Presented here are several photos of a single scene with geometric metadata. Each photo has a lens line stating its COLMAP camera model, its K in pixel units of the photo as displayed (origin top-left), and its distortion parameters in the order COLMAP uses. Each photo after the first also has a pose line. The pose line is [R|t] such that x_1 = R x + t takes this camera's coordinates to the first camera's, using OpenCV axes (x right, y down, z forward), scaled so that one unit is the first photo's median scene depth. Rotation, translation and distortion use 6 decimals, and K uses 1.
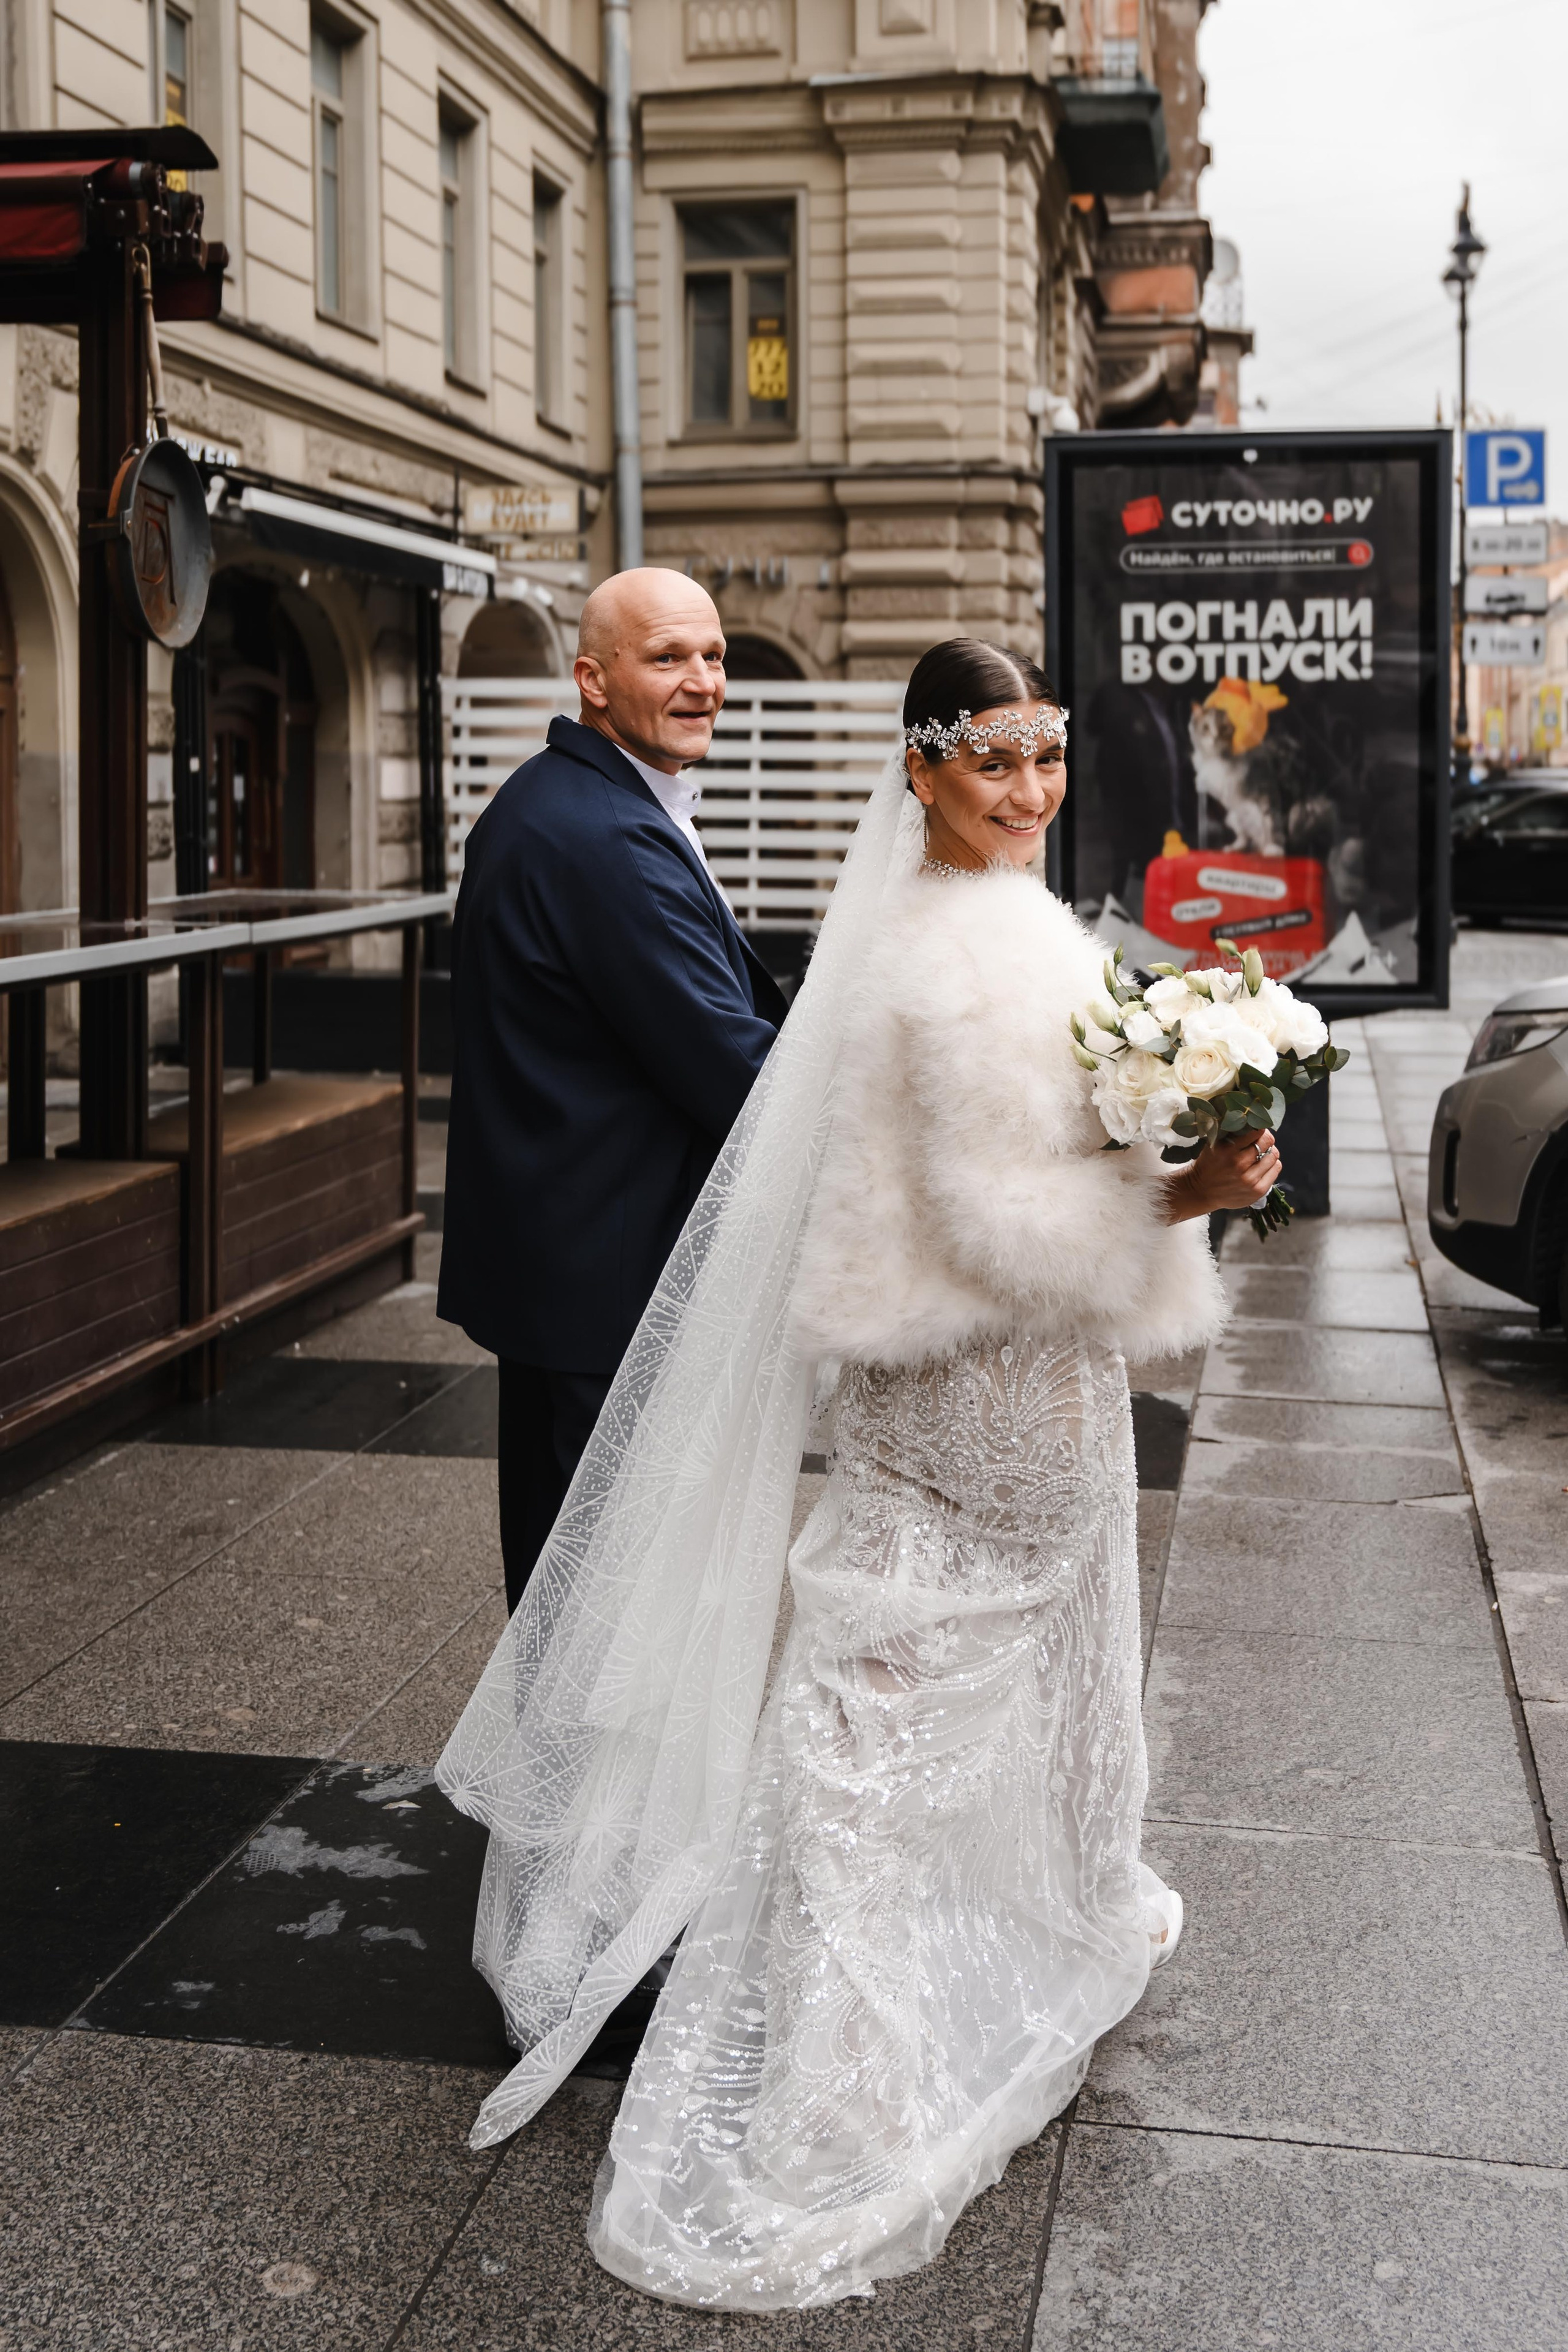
lens RADIAL K [[4891.7, 0, 784.0], [0, 4891.7, 1176.0], [0, 0, 1]] dist [0.000581, -0.063298]
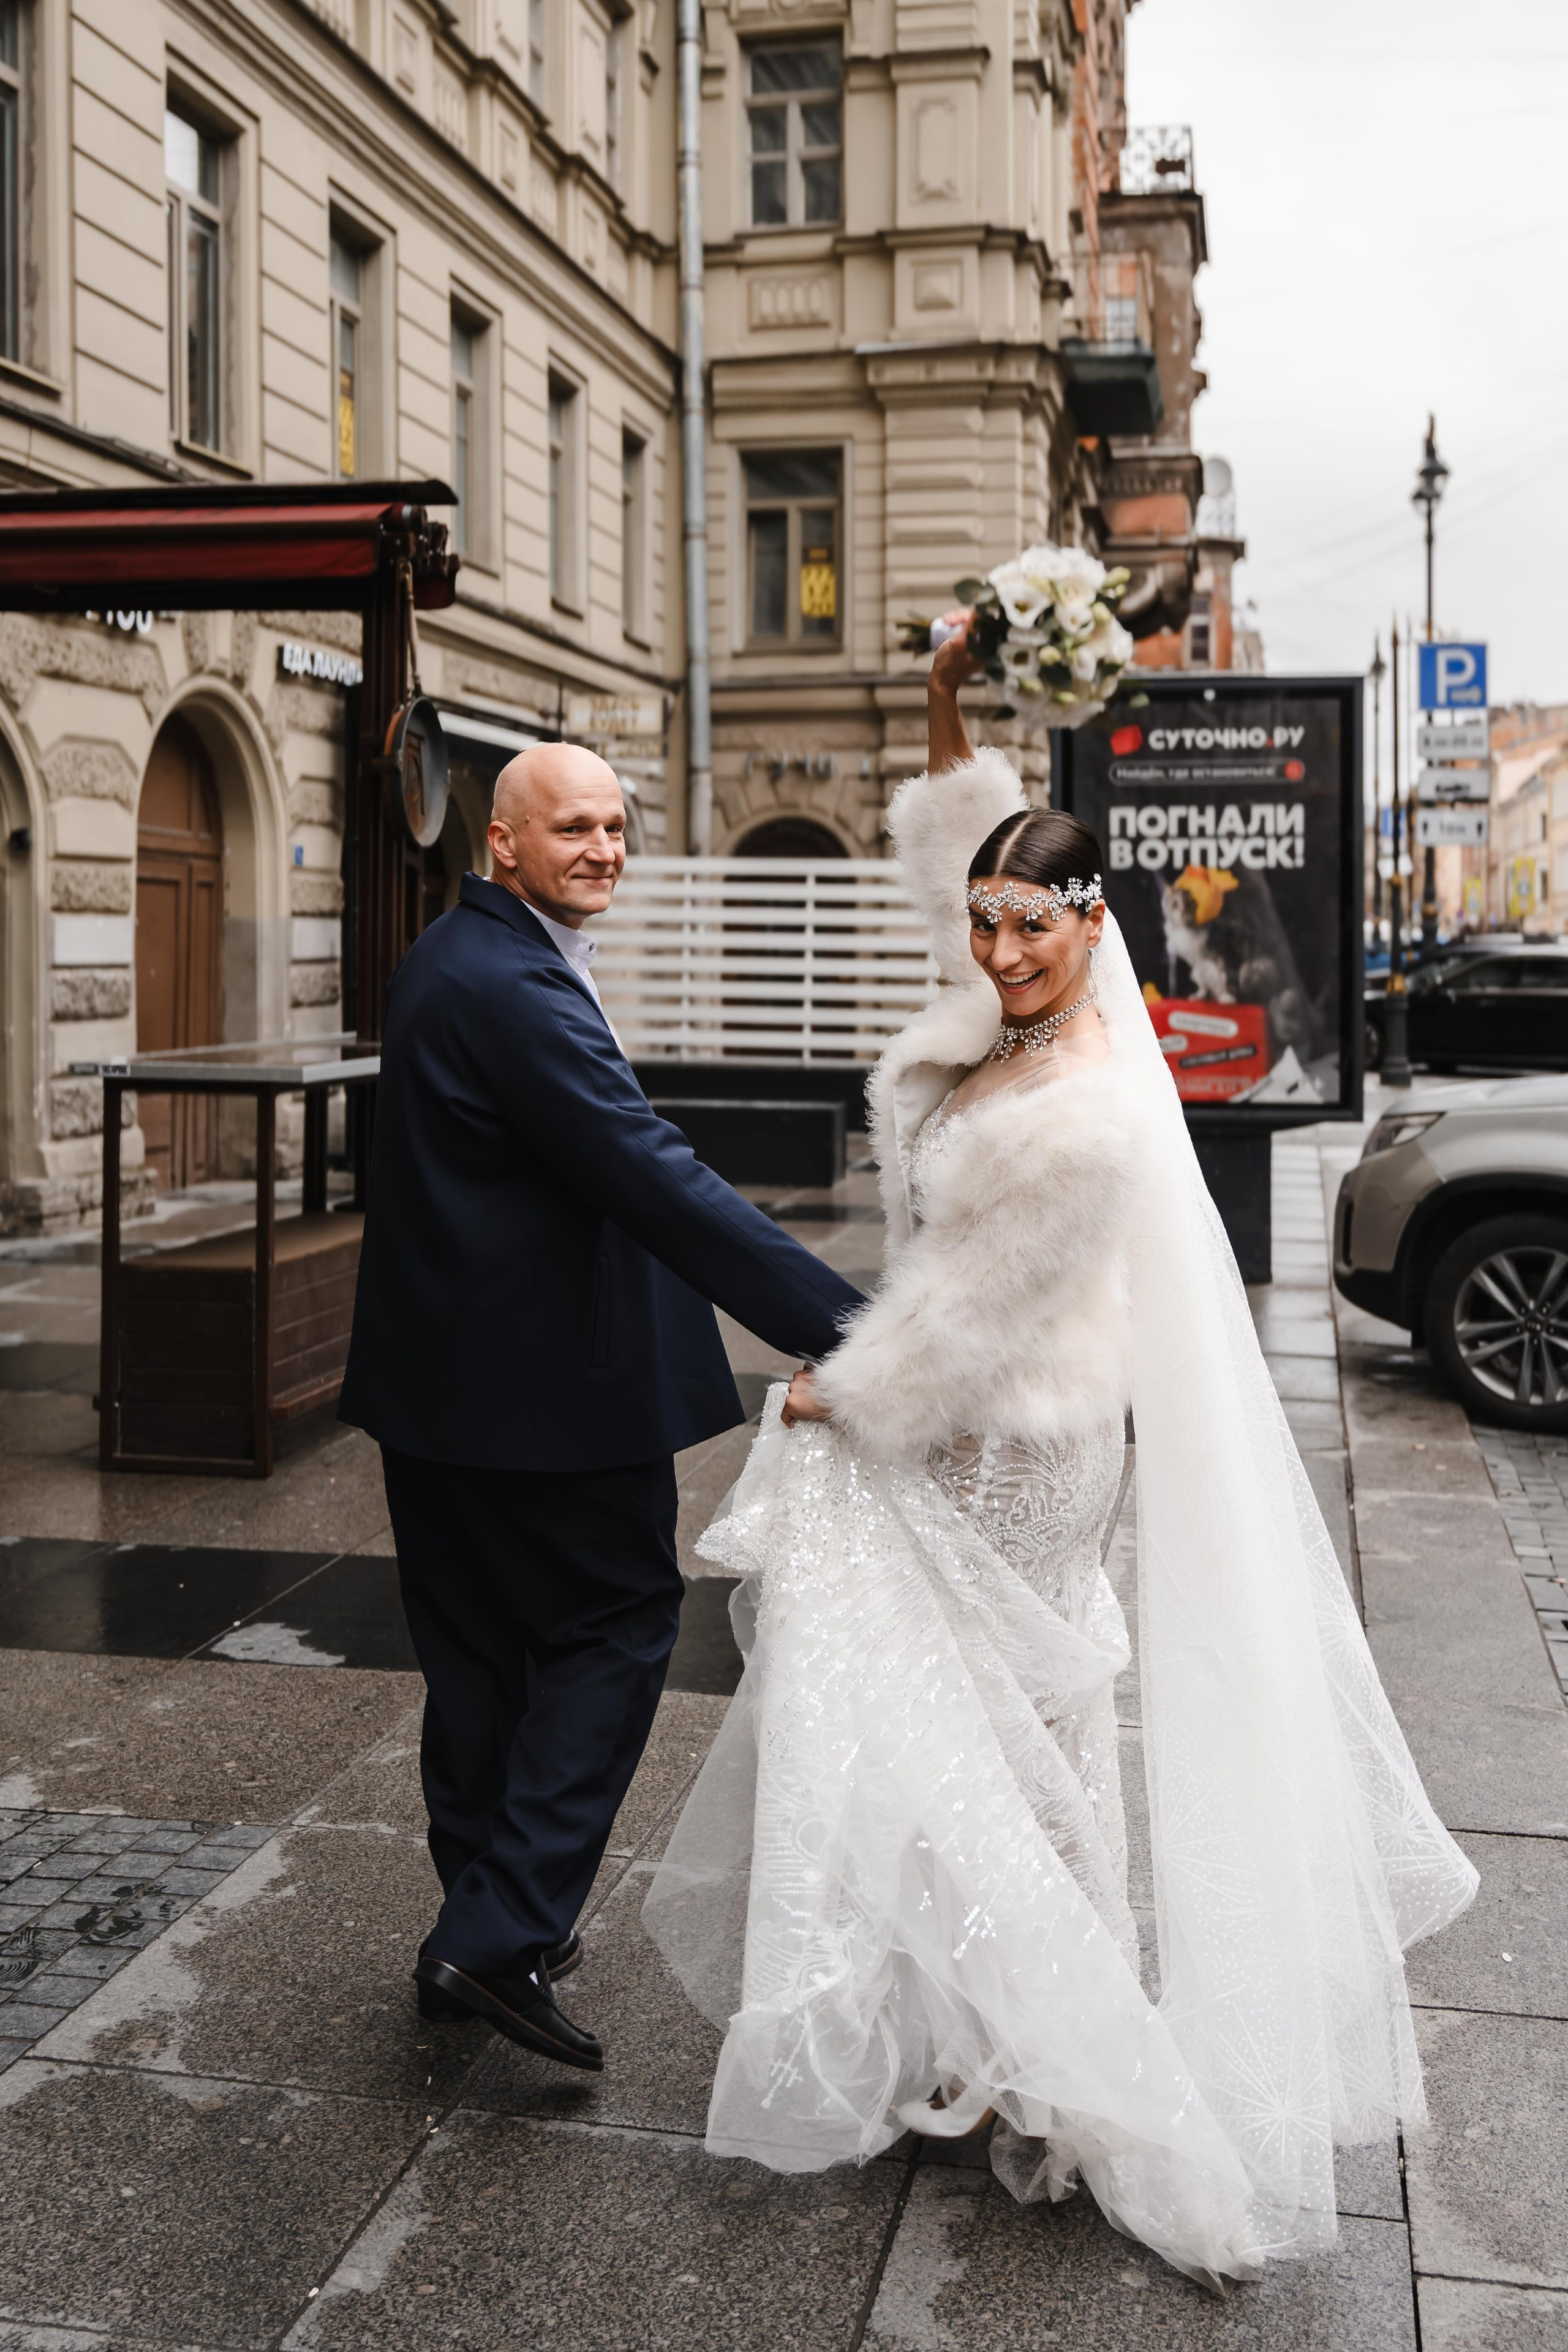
lens RADIAL K [[4891.7, 0, 784.0], [0, 4891.7, 1176.0], [0, 0, 1]] dist [0.000581, -0.063298]
pose [[0.999984, 0.004919, -0.002781, -0.007679], [-0.005007, 0.999453, -0.032703, 0.013456], [0.002618, 0.032717, 0.999461, -0.169192]]
